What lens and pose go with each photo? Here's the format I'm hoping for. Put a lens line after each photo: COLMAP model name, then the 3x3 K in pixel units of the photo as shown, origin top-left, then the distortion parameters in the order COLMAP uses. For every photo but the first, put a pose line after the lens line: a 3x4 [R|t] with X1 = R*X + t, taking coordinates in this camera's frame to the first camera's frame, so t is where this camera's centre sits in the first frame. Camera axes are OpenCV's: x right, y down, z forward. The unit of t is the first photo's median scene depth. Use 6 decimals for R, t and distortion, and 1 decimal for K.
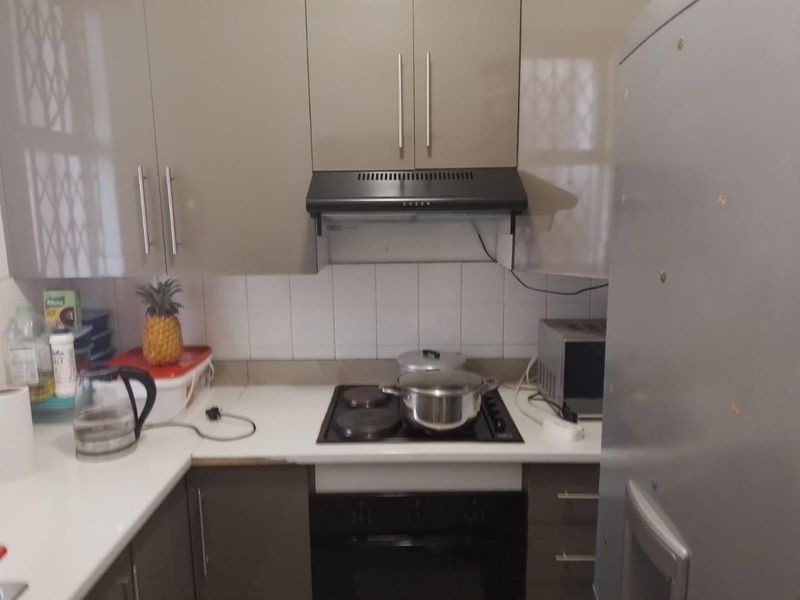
lens RADIAL K [[591.4, 0, 396.6], [0, 591.4, 298.4], [0, 0, 1]] dist [0.022904, -0.023975]
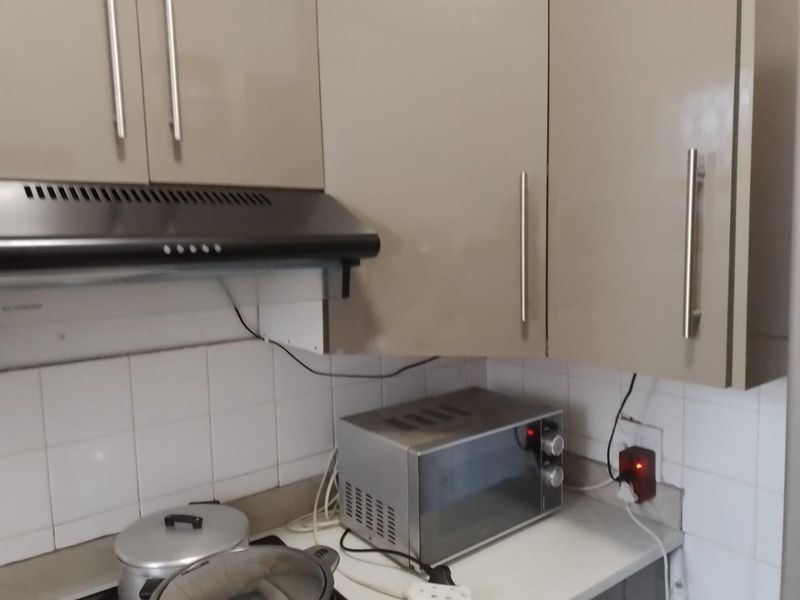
lens RADIAL K [[591.4, 0, 401.4], [0, 591.4, 301.7], [0, 0, 1]] dist [0.022904, -0.023975]
pose [[0.795006, -0.065269, 0.603079, -0.107135], [0.109110, 0.993366, -0.036325, -0.071356], [-0.596707, 0.094681, 0.796854, 0.455451]]
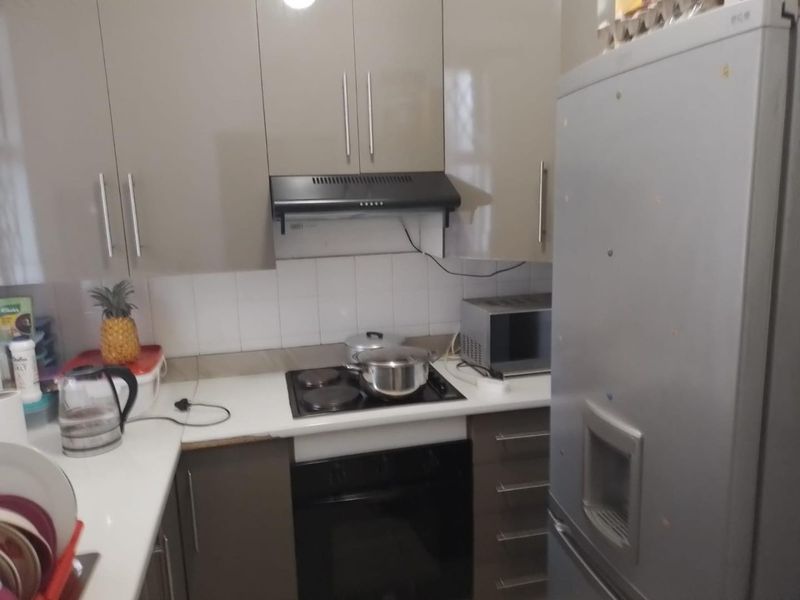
lens RADIAL K [[591.4, 0, 395.2], [0, 591.4, 303.9], [0, 0, 1]] dist [0.022904, -0.023975]
pose [[0.970947, -0.061121, 0.231356, -0.176107], [0.057410, 0.998092, 0.022746, 0.011192], [-0.232305, -0.008803, 0.972603, -0.128334]]
